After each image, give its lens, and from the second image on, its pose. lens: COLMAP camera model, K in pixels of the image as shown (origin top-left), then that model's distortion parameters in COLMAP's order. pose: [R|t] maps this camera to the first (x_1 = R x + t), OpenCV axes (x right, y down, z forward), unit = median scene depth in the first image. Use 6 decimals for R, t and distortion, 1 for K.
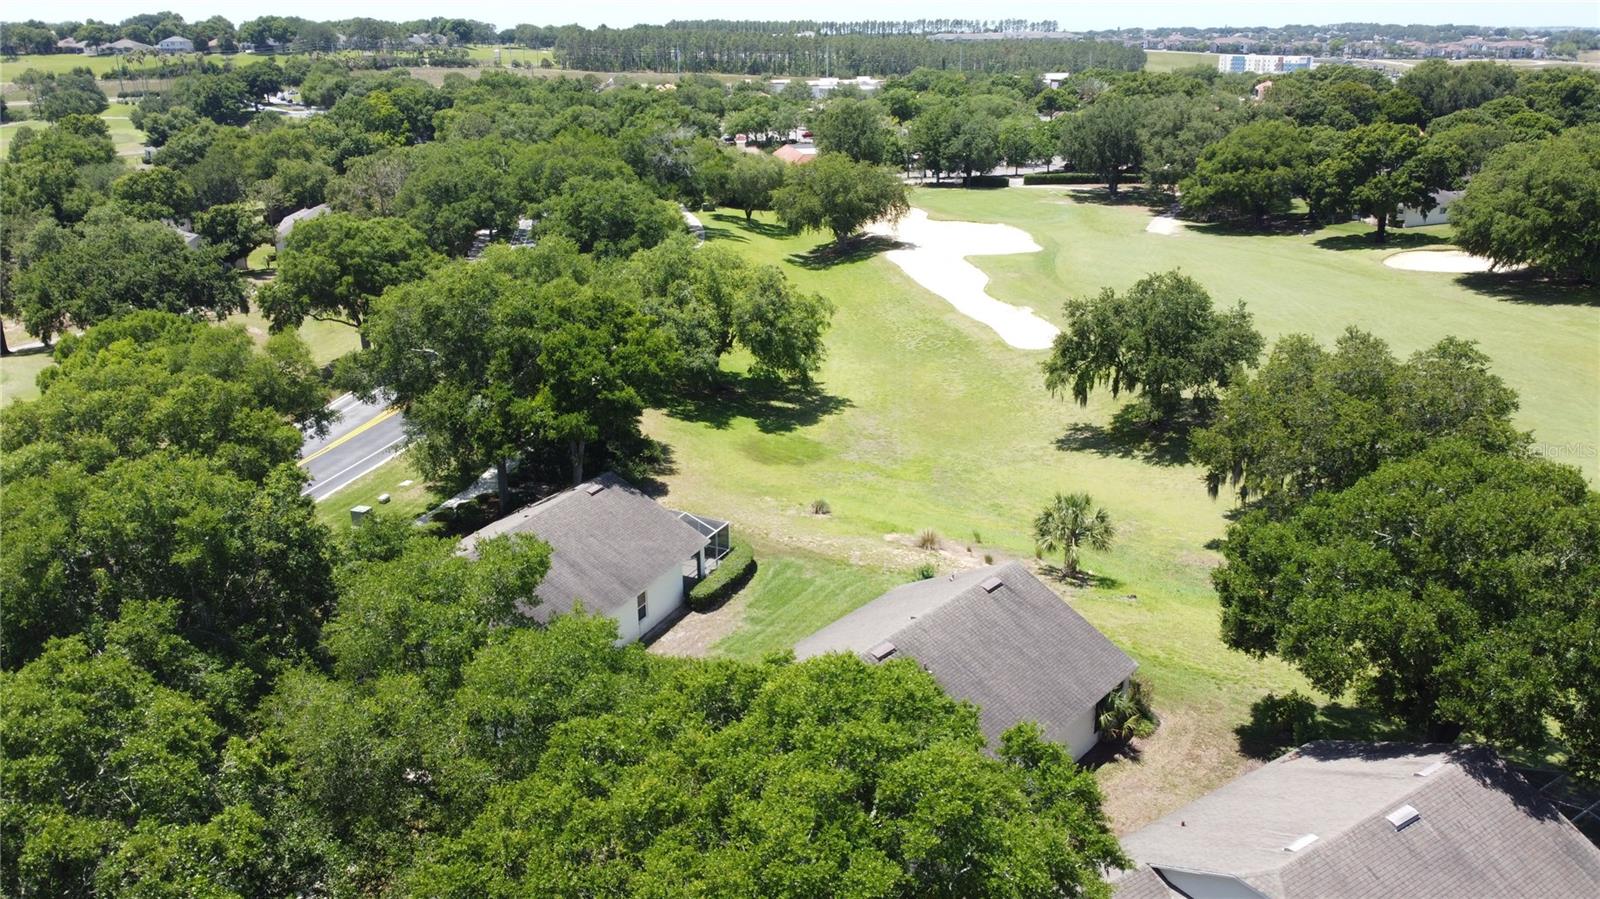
lens RADIAL K [[1203.5, 0, 800.0], [0, 1203.5, 454.6], [0, 0, 1]] dist [0.000011, -0.010185]
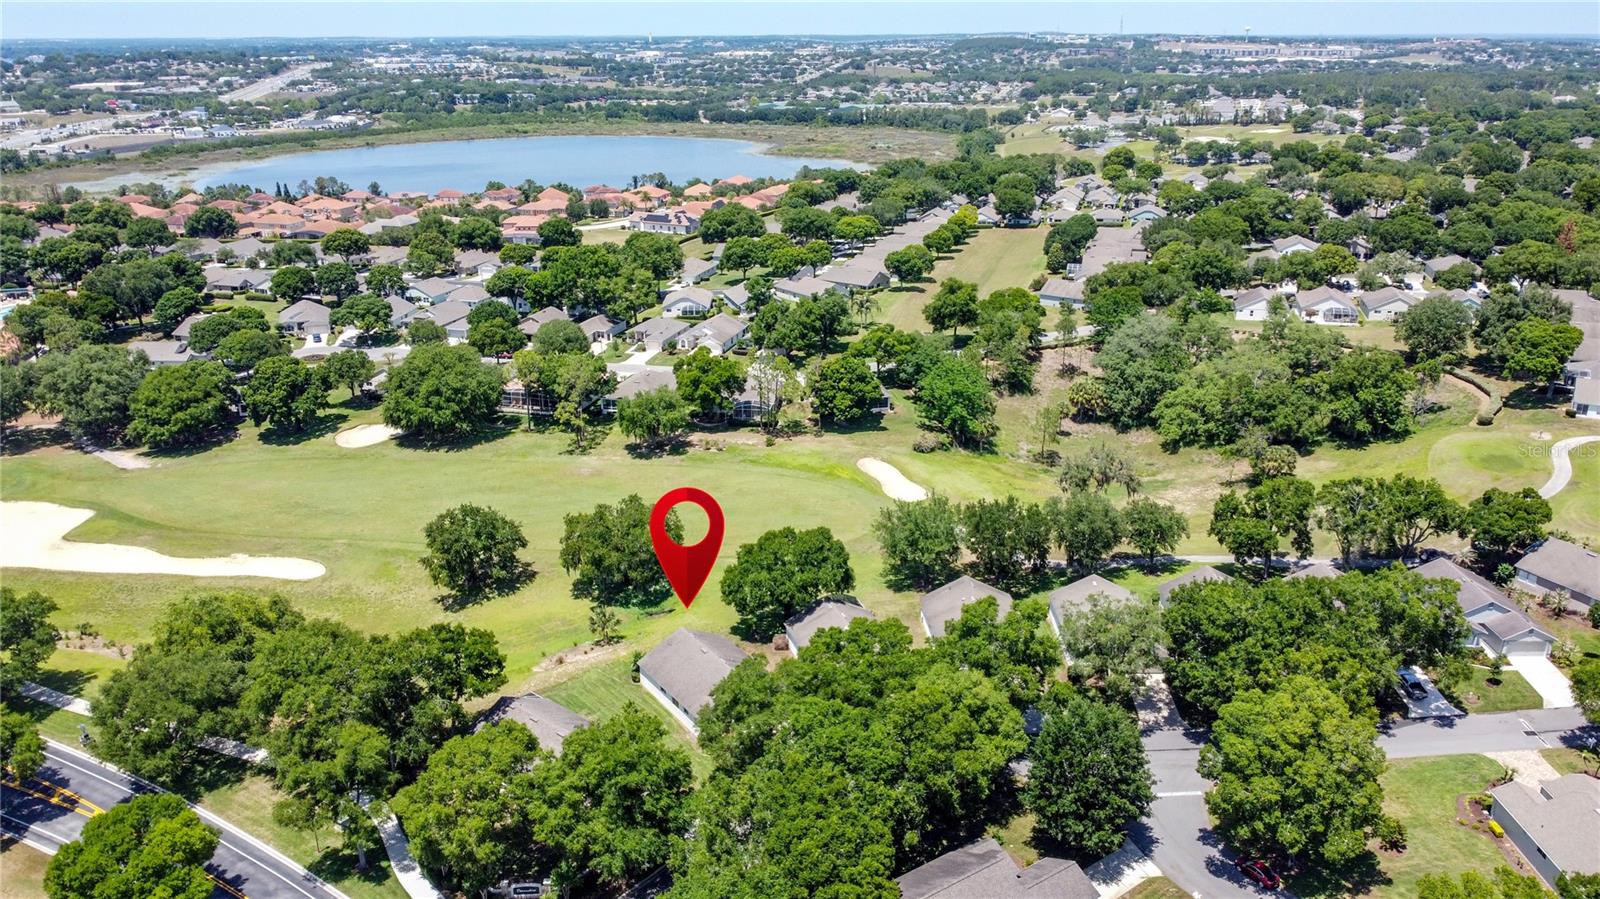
lens RADIAL K [[1203.5, 0, 804.3], [0, 1203.5, 455.2], [0, 0, 1]] dist [0.000011, -0.010185]
pose [[0.265373, -0.307767, 0.913705, -1.002221], [0.313982, 0.923609, 0.219911, -0.371181], [-0.911588, 0.228528, 0.341734, -0.144683]]
